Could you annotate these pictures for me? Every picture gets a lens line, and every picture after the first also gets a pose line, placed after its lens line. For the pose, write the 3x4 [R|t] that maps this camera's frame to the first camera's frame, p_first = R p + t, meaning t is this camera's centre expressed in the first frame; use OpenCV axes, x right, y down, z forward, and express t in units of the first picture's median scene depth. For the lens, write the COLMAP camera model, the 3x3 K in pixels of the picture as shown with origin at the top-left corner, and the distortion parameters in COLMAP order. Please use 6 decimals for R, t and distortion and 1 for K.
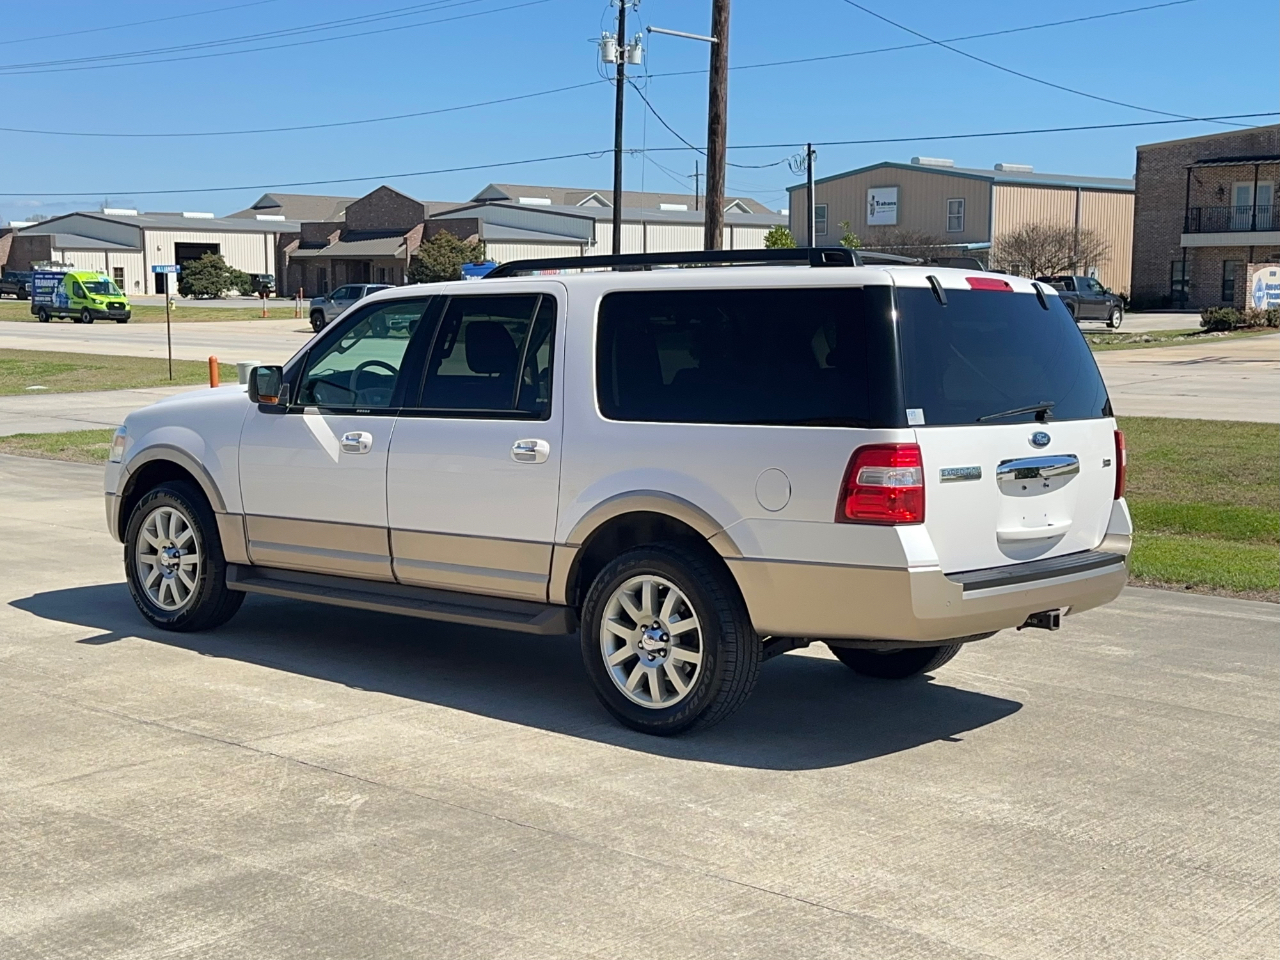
lens RADIAL K [[1751.0, 0, 640.0], [0, 1751.0, 480.0], [0, 0, 1]] dist [0.199407, -0.419572]
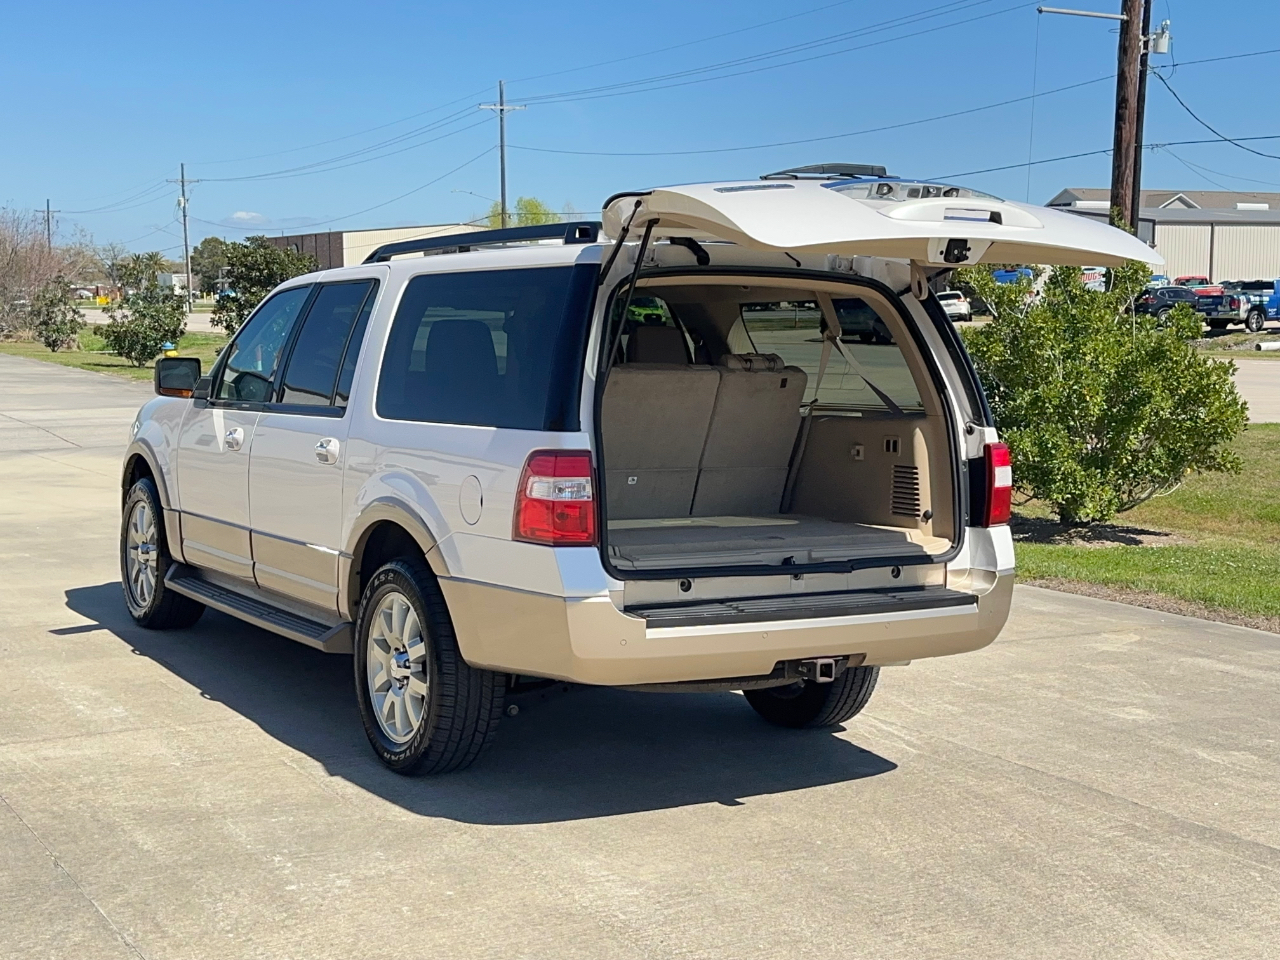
lens RADIAL K [[1751.0, 0, 640.0], [0, 1751.0, 480.0], [0, 0, 1]] dist [0.199407, -0.419572]
pose [[0.947908, 0.028416, -0.317275, 0.386204], [-0.030285, 0.999541, -0.000958, -0.005436], [0.317102, 0.010517, 0.948333, 0.183583]]
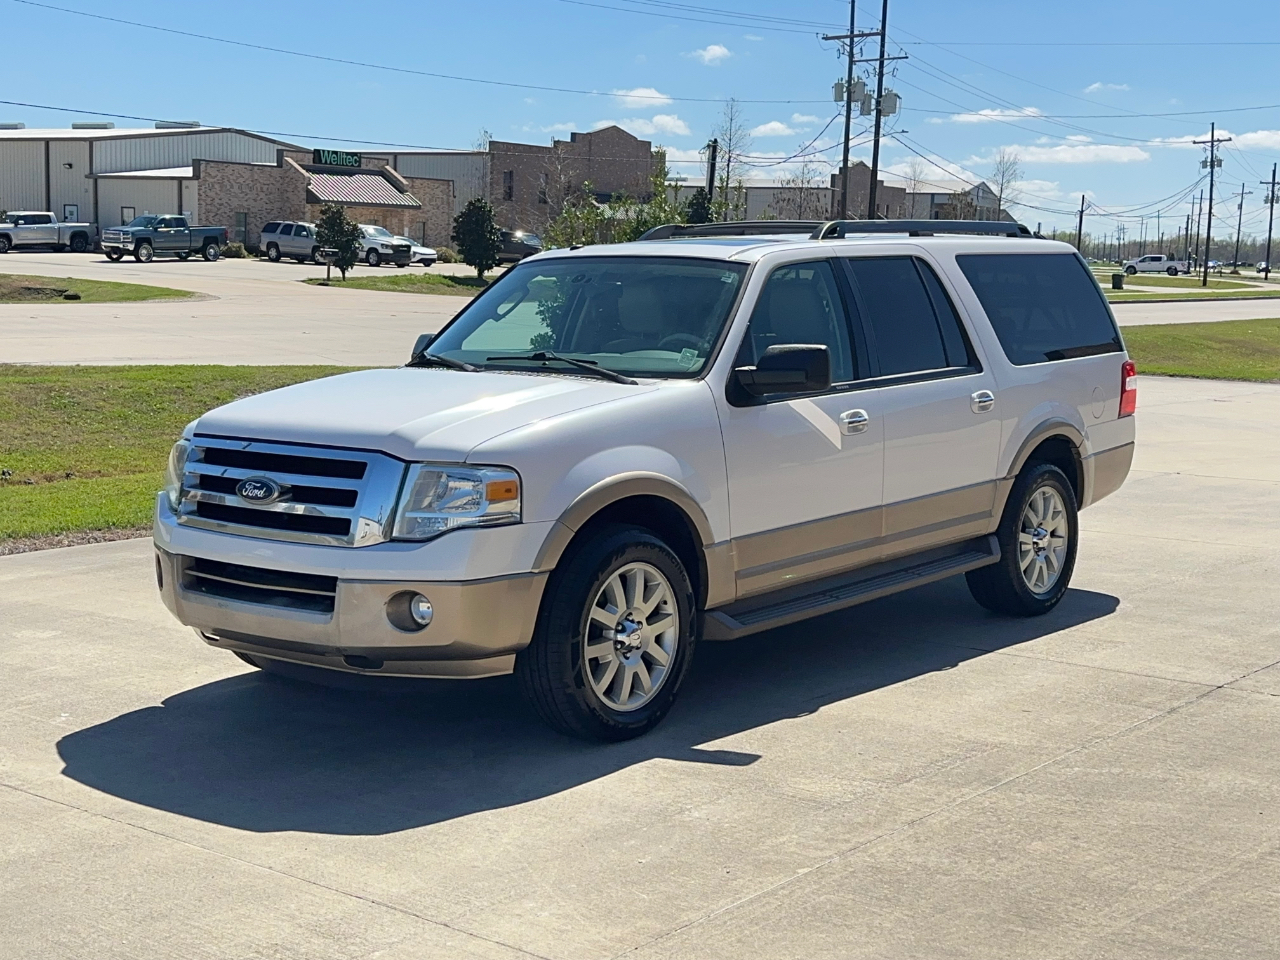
lens RADIAL K [[1736.2, 0, 630.0], [0, 1736.2, 484.6], [0, 0, 1]] dist [0.208759, -0.450352]
pose [[-0.025115, -0.137248, 0.990218, -1.161804], [0.078606, 0.987193, 0.138822, -0.136269], [-0.996589, 0.081323, -0.014005, 1.250224]]
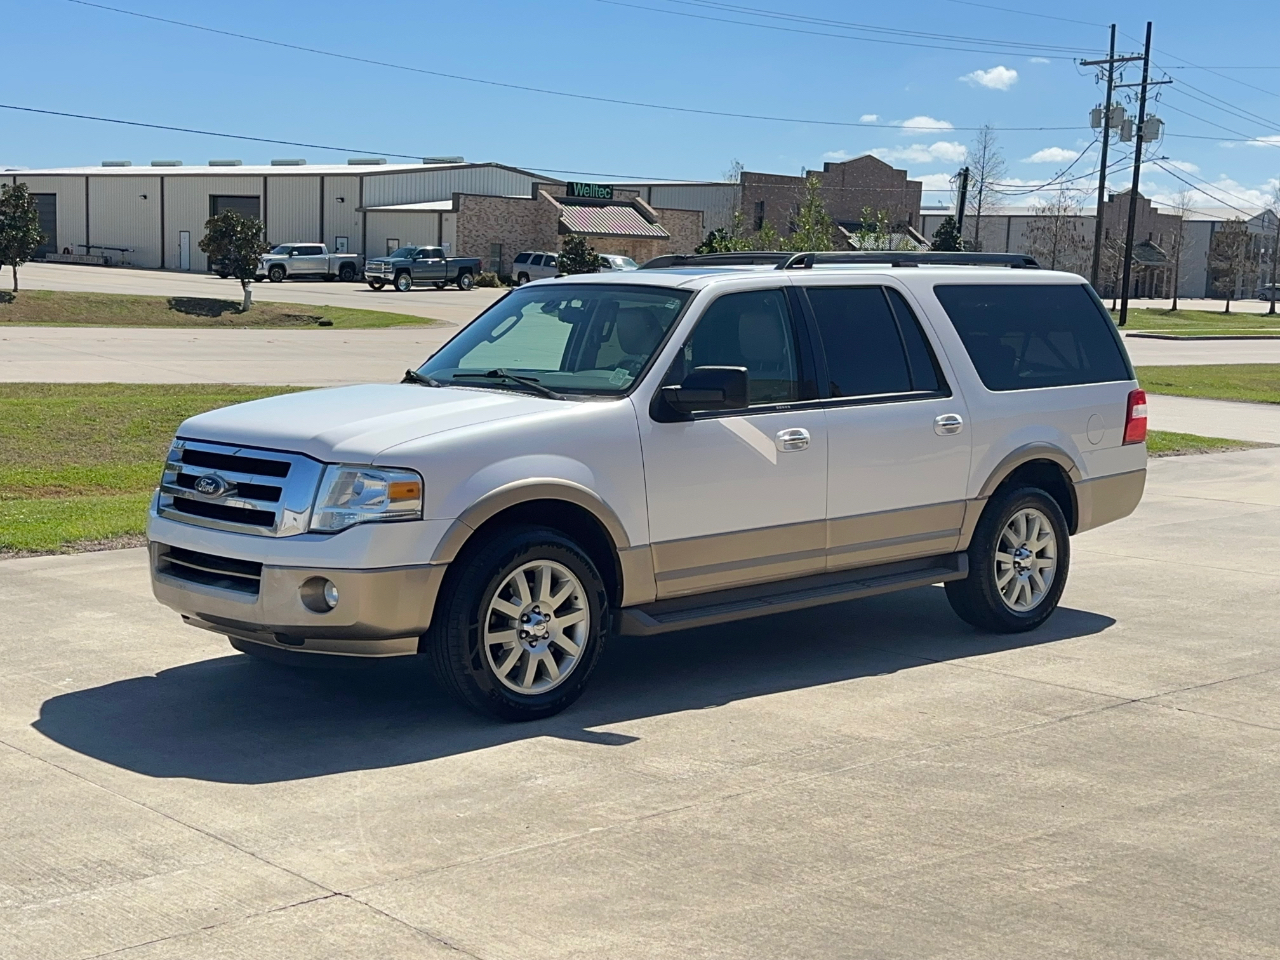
lens RADIAL K [[1739.5, 0, 626.9], [0, 1739.5, 492.6], [0, 0, 1]] dist [0.196646, -0.397325]
pose [[0.129946, -0.123738, 0.983770, -1.240643], [0.073336, 0.990664, 0.114919, -0.121388], [-0.988805, 0.057213, 0.137807, 1.061829]]
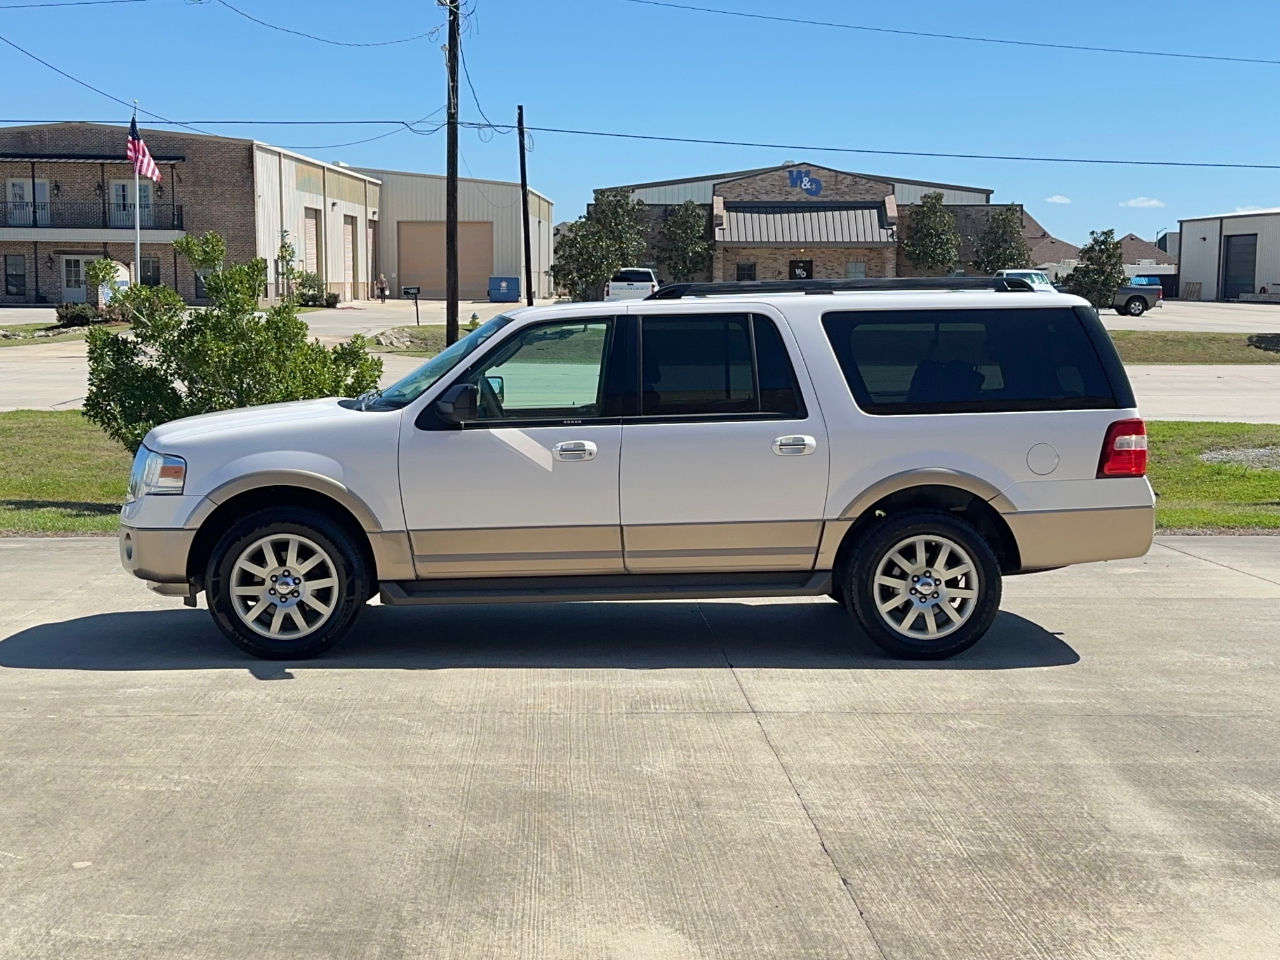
lens RADIAL K [[1736.2, 0, 630.0], [0, 1736.2, 484.6], [0, 0, 1]] dist [0.208759, -0.450352]
pose [[0.737041, -0.076058, 0.671555, -0.955223], [0.070316, 0.996885, 0.035730, -0.040836], [-0.672181, 0.020887, 0.740093, 0.196235]]
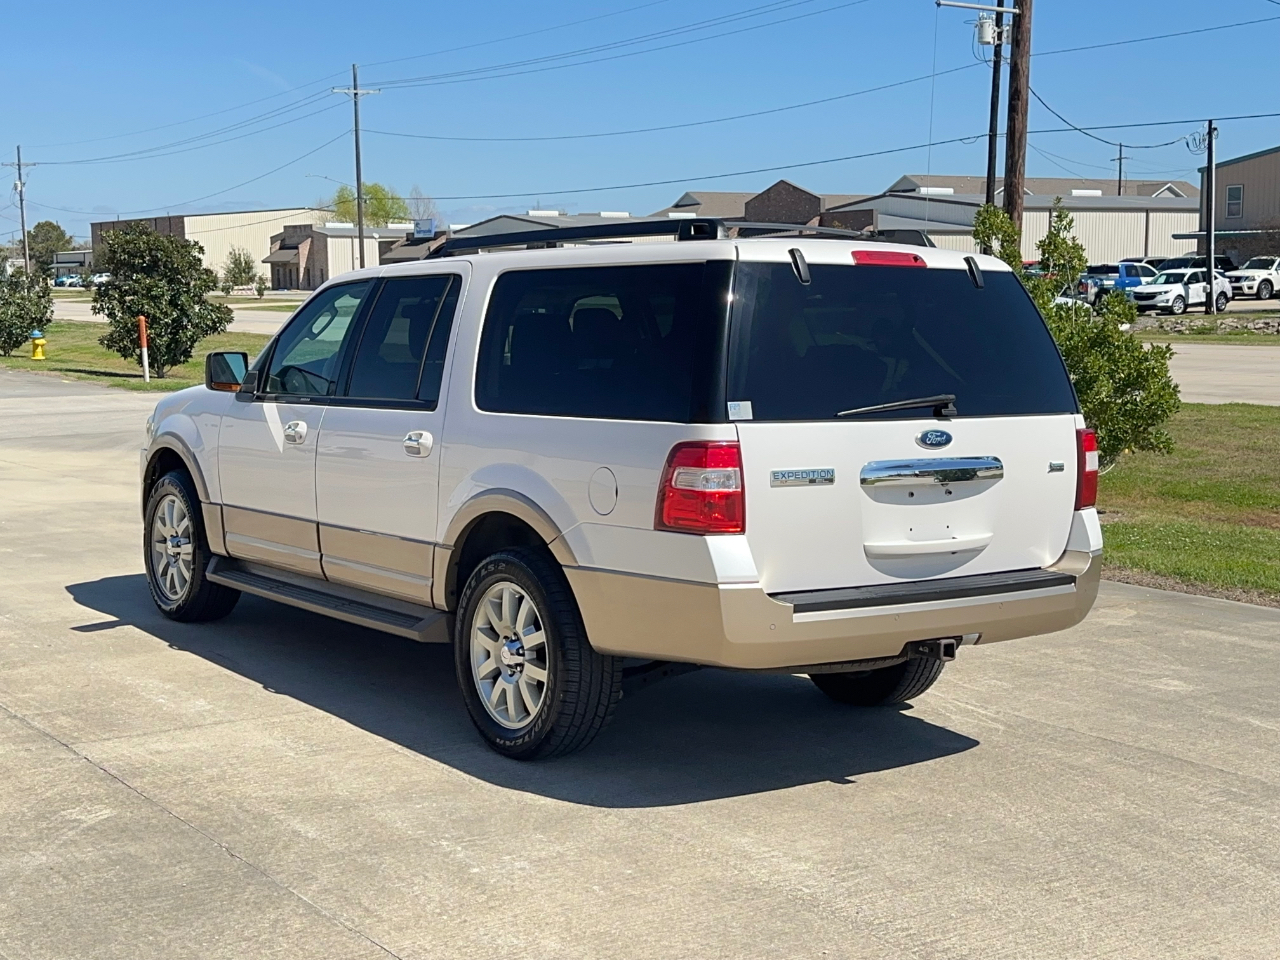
lens RADIAL K [[1736.2, 0, 630.0], [0, 1736.2, 484.6], [0, 0, 1]] dist [0.208759, -0.450352]
pose [[0.970667, 0.019323, -0.239650, 0.270040], [-0.017639, 0.999802, 0.009170, -0.005451], [0.239780, -0.004674, 0.970816, 0.132469]]
